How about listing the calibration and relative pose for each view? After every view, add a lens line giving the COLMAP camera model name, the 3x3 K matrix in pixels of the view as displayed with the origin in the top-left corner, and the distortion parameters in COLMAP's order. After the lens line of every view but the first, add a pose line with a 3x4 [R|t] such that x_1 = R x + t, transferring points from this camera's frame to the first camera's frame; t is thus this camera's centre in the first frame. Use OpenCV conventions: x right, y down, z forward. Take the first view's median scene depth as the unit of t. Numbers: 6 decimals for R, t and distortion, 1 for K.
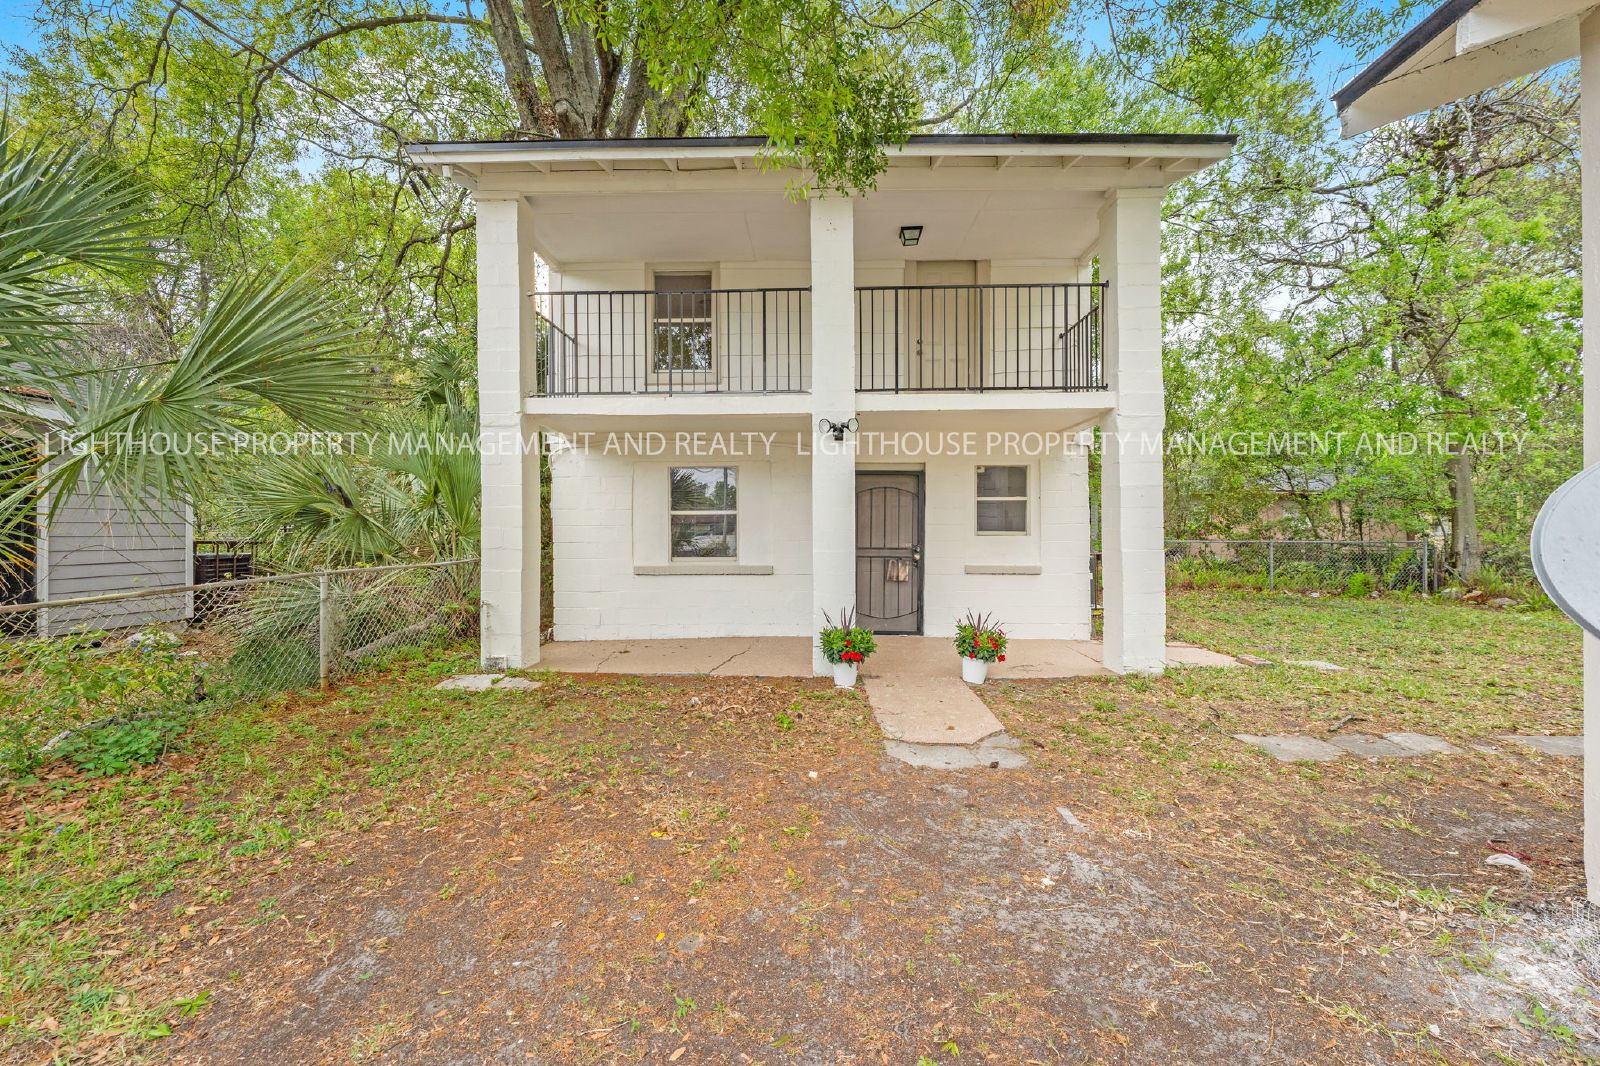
lens RADIAL K [[628.0, 0, 802.1], [0, 628.0, 529.5], [0, 0, 1]] dist [-0.004257, 0.000001]
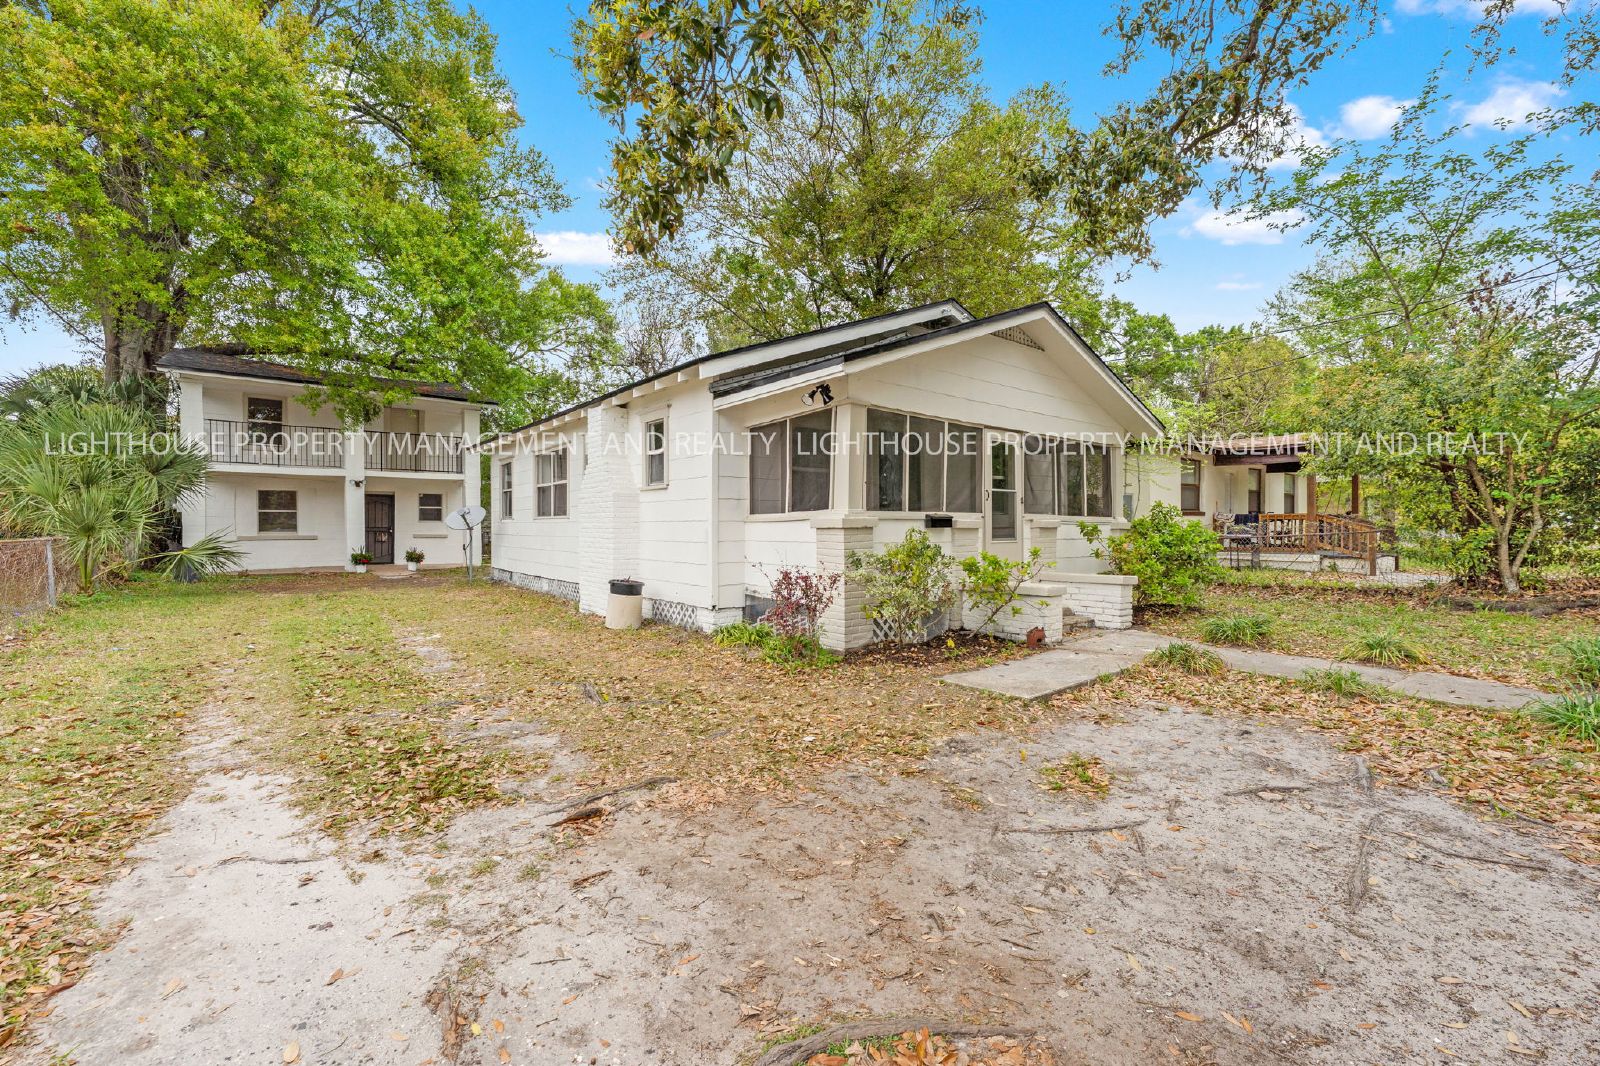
lens RADIAL K [[674.8, 0, 791.7], [0, 674.8, 527.3], [0, 0, 1]] dist [-0.002763, -0.000215]
pose [[0.758865, 0.000976, 0.651247, -0.421210], [0.003199, 0.999981, -0.005226, 0.061963], [-0.651240, 0.006050, 0.758848, -2.482646]]
